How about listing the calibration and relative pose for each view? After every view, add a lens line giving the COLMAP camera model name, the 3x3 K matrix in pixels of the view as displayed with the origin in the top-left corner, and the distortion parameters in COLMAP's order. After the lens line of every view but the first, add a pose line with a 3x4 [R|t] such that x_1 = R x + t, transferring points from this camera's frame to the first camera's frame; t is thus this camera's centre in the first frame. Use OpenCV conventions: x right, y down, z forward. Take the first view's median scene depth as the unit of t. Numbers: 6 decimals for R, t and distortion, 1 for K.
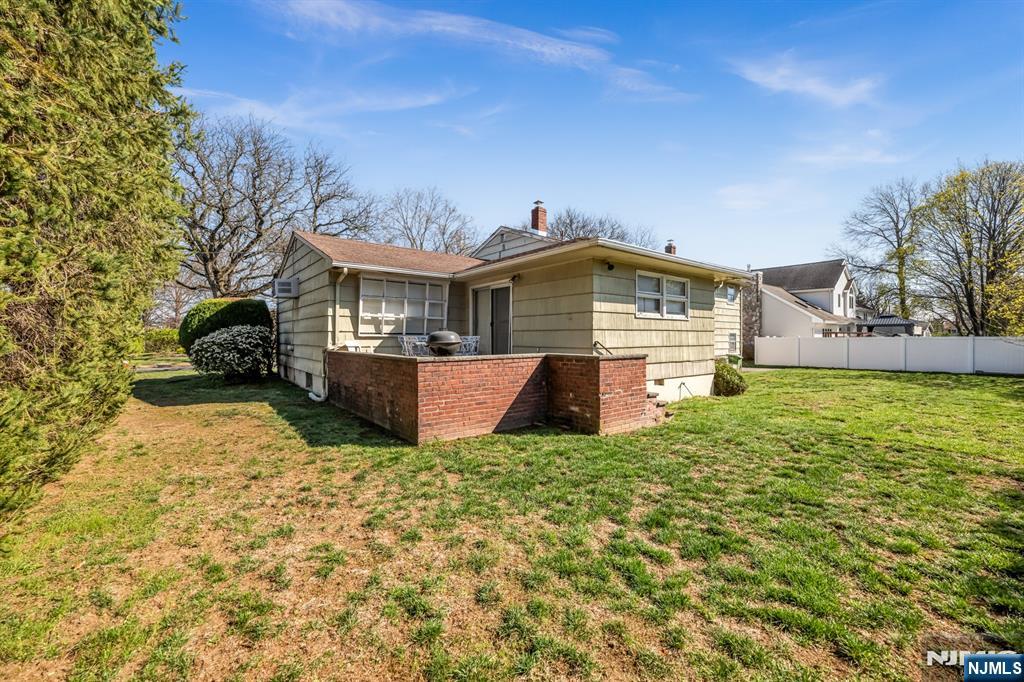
lens RADIAL K [[402.9, 0, 512.0], [0, 402.9, 341.0], [0, 0, 1]] dist [-0.000061, -0.000104]
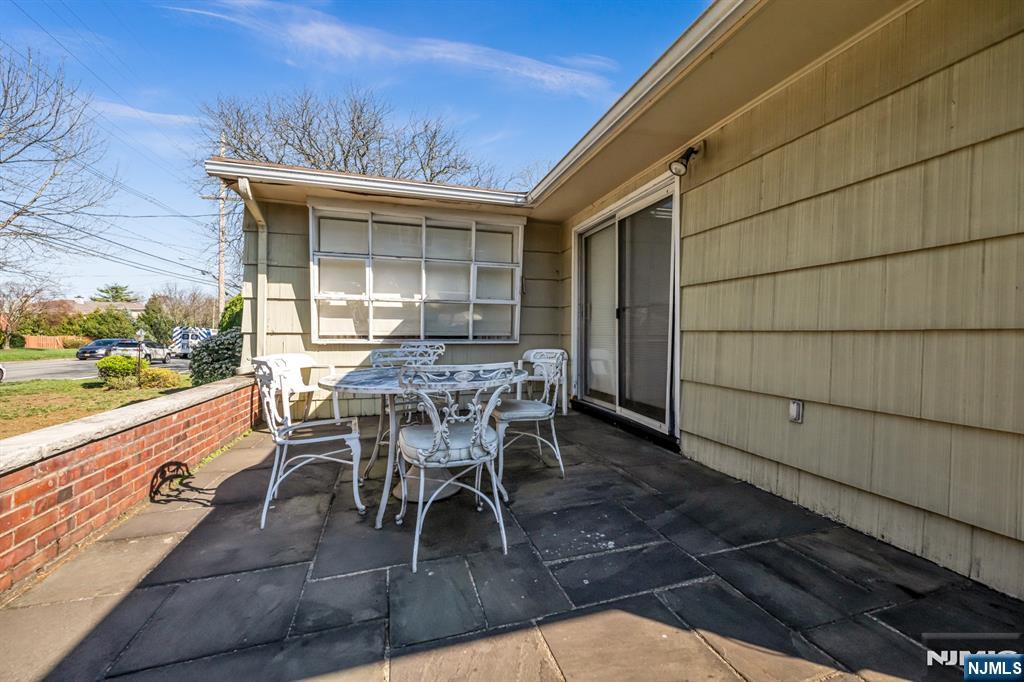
lens RADIAL K [[402.9, 0, 512.0], [0, 402.9, 341.0], [0, 0, 1]] dist [-0.000061, -0.000104]
pose [[0.930983, 0.009111, -0.364949, -0.006131], [-0.004831, 0.999908, 0.012639, -0.020715], [0.365030, -0.010004, 0.930942, 0.641408]]
